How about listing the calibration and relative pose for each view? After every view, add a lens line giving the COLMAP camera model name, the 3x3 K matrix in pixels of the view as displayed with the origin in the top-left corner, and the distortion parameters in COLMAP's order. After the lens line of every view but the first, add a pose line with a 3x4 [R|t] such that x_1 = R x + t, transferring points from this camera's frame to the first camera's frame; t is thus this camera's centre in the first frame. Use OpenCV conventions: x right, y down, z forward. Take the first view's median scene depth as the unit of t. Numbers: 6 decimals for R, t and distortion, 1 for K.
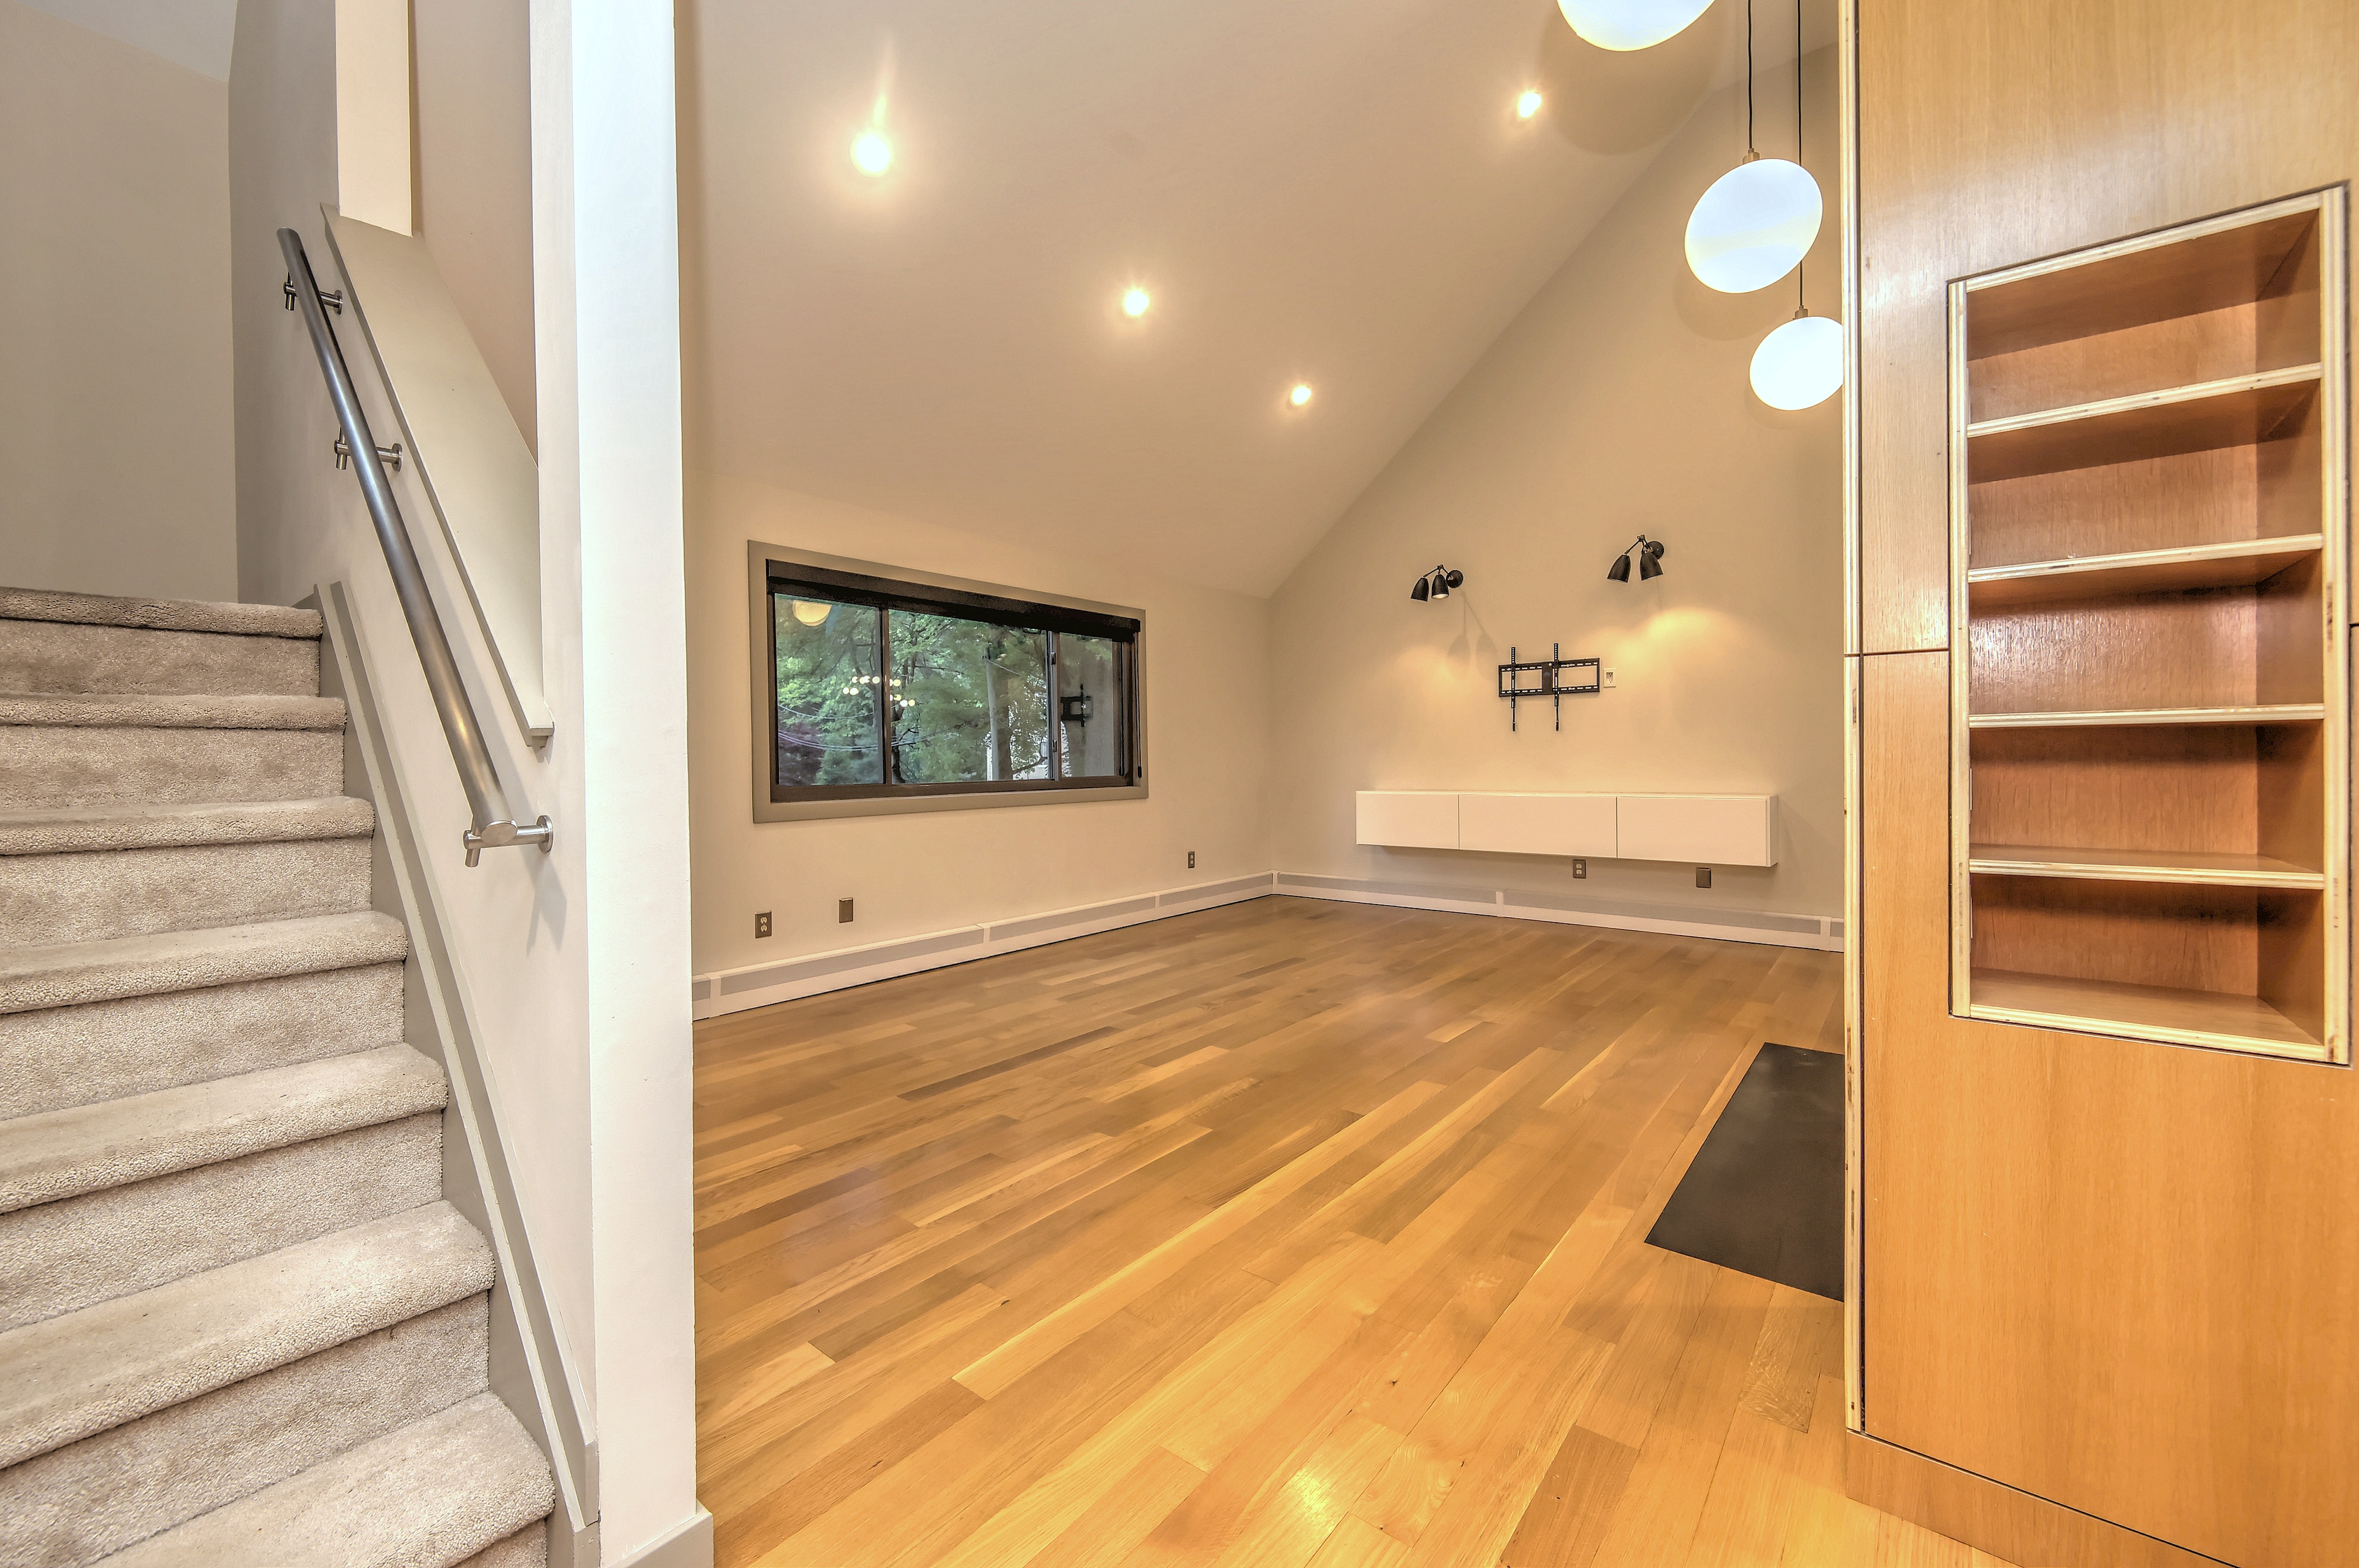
lens RADIAL K [[951.8, 0, 1182.0], [0, 951.8, 766.5], [0, 0, 1]] dist [0.002802, 0.000229]
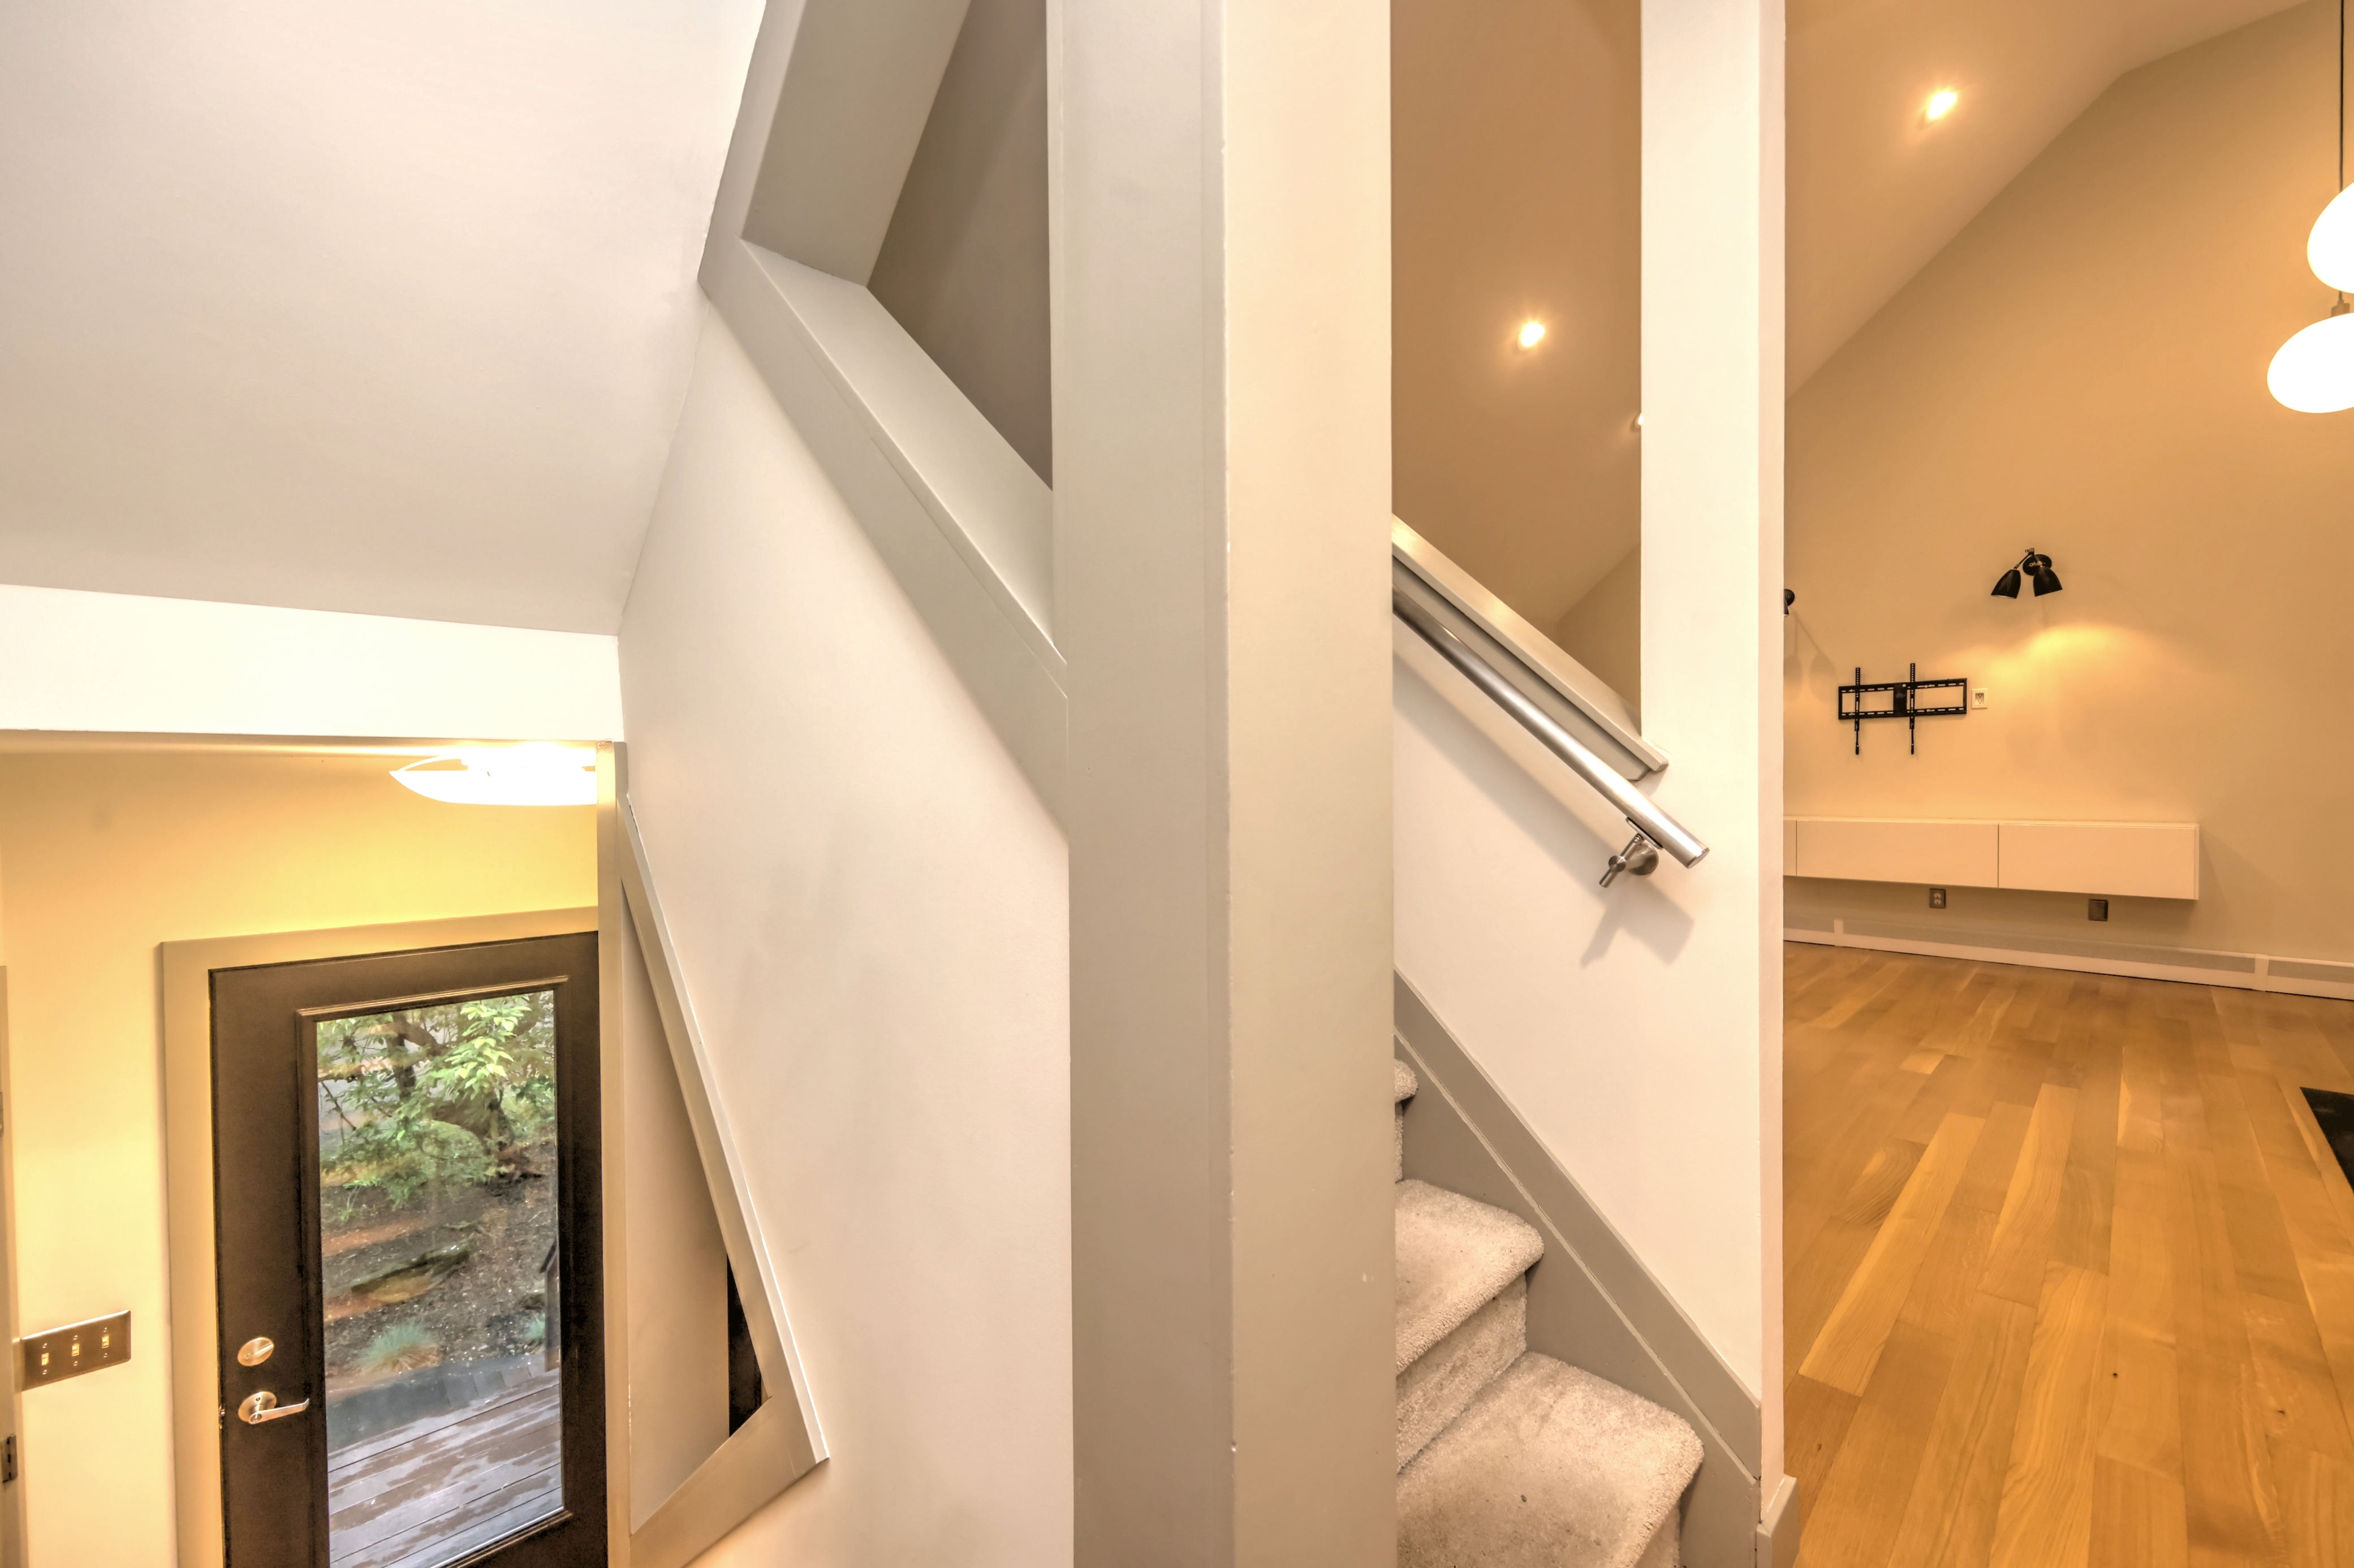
lens RADIAL K [[941.2, 0, 1177.0], [0, 941.2, 784.0], [0, 0, 1]] dist [0.001075, 0.000214]
pose [[0.992173, 0.001694, -0.124860, -0.240300], [-0.002158, 0.999991, -0.003586, -0.002609], [0.124853, 0.003827, 0.992168, -0.038716]]
